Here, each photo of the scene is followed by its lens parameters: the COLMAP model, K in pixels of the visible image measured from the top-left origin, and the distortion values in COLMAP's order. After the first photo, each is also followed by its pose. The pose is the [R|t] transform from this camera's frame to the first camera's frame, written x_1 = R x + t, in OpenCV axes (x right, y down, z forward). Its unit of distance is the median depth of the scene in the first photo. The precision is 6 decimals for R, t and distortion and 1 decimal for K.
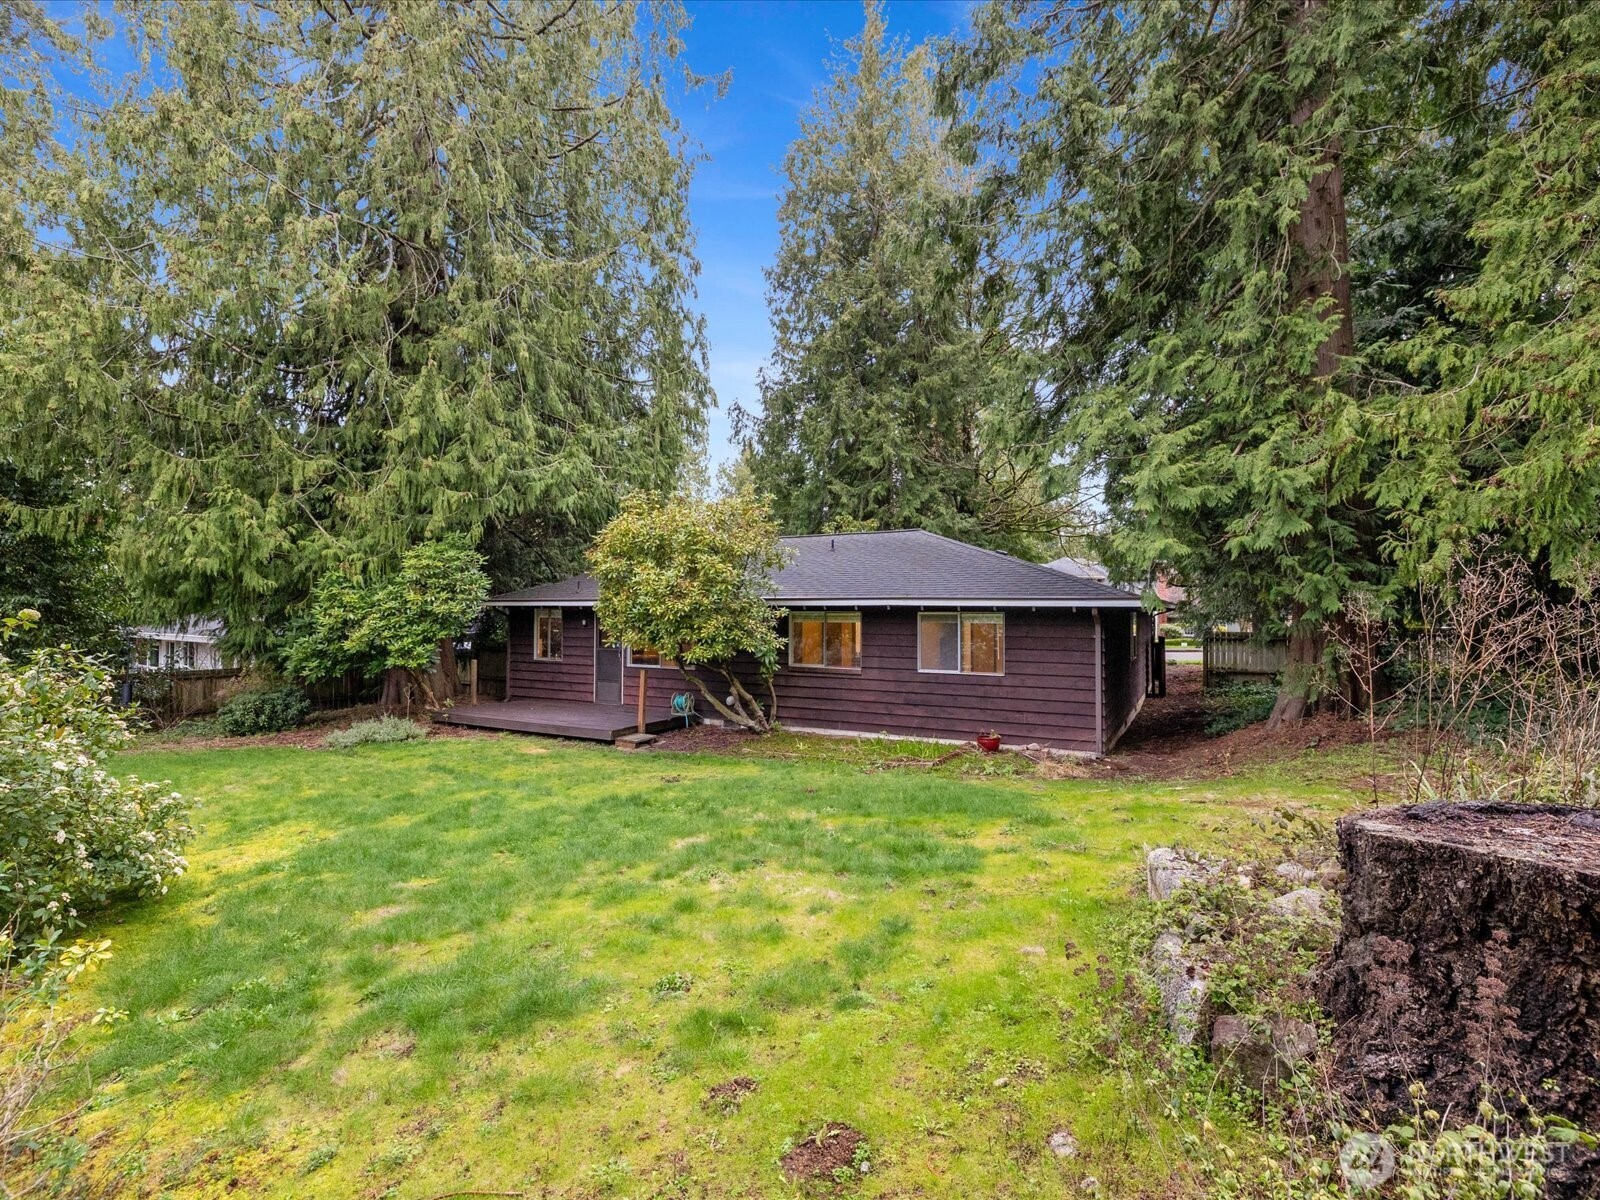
lens RADIAL K [[756.7, 0, 789.3], [0, 756.7, 604.0], [0, 0, 1]] dist [-0.004560, -0.000586]
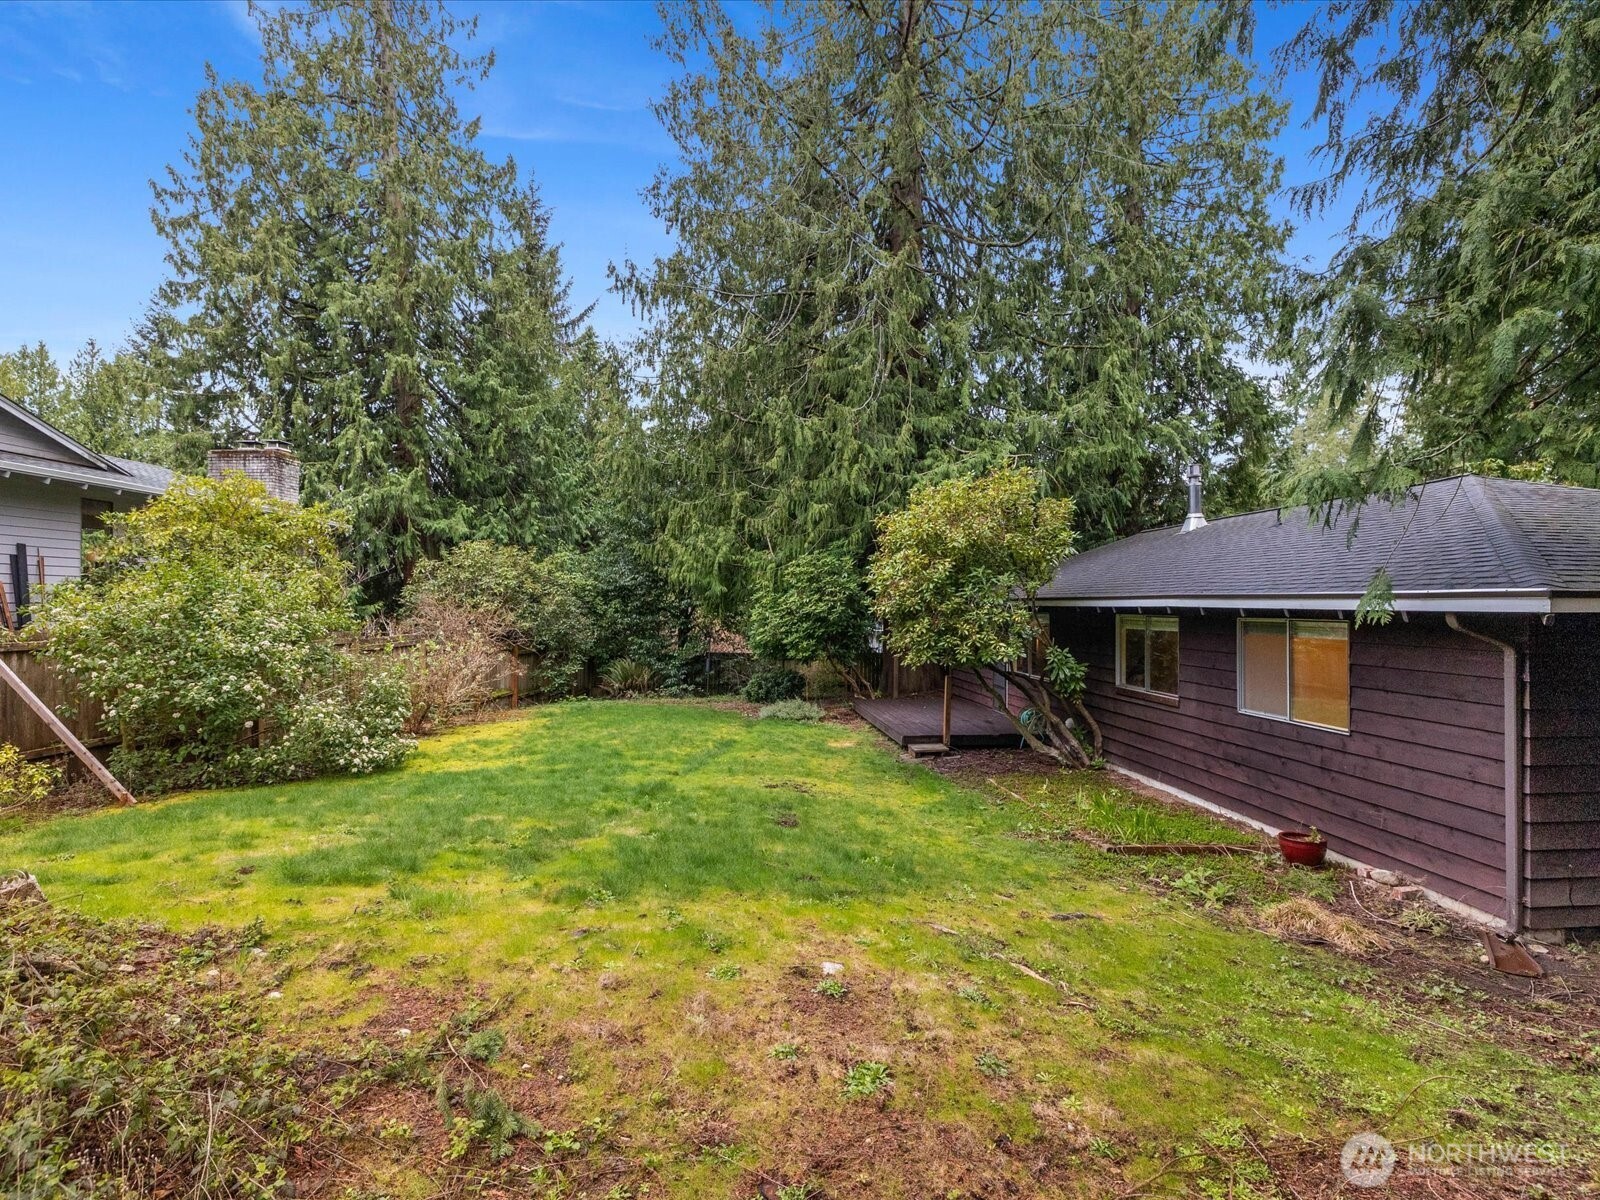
lens RADIAL K [[768.9, 0, 803.4], [0, 768.9, 608.0], [0, 0, 1]] dist [-0.004964, 0.000946]
pose [[0.568296, 0.004229, -0.822813, 0.493465], [-0.001386, 0.999990, 0.004182, -0.000127], [0.822823, -0.001236, 0.568296, 0.330831]]
